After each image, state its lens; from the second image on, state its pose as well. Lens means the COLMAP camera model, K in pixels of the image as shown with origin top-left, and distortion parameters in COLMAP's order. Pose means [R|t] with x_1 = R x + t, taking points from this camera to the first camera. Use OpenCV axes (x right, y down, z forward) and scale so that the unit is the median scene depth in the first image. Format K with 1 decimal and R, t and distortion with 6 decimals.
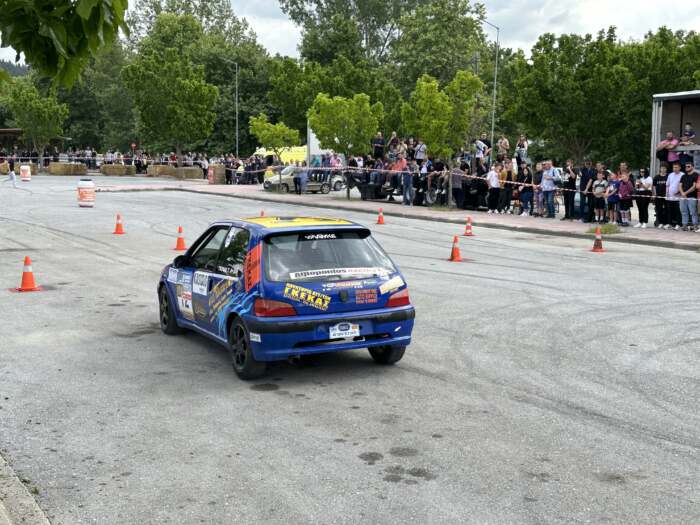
lens RADIAL K [[852.5, 0, 344.6], [0, 852.5, 254.8], [0, 0, 1]] dist [0.136414, 0.000000]
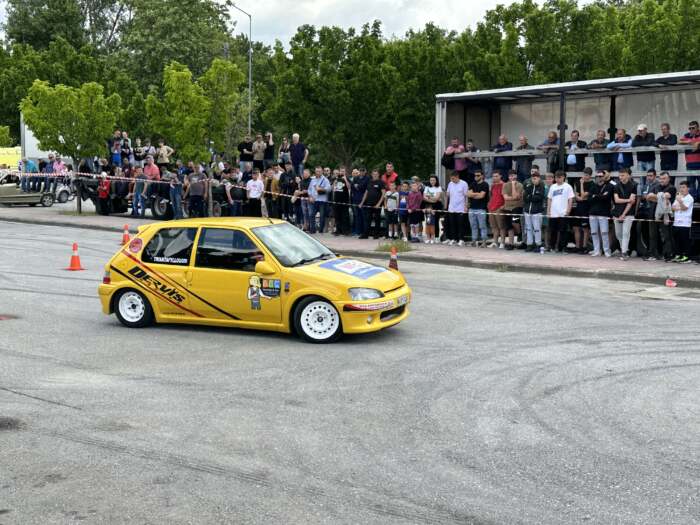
lens RADIAL K [[966.1, 0, 354.5], [0, 966.1, 268.4], [0, 0, 1]] dist [0.116332, 0.000000]
pose [[0.959628, -0.027129, 0.279962, -0.004243], [0.028835, 0.999582, -0.001974, -0.003236], [-0.279791, 0.009967, 0.960009, 0.035533]]
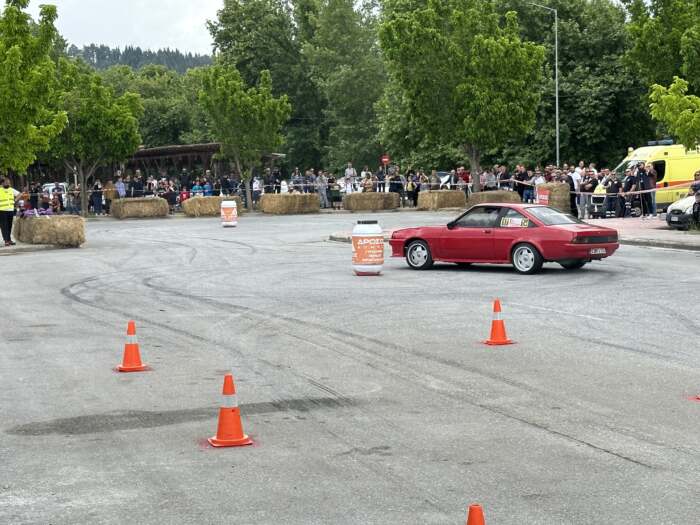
lens RADIAL K [[1395.7, 0, 352.4], [0, 1395.7, 261.7], [0, 0, 1]] dist [0.172482, 0.000000]
pose [[0.969139, -0.025936, -0.245146, -0.066974], [0.013446, 0.998531, -0.052485, -0.012641], [0.246147, 0.047569, 0.968064, 0.126048]]
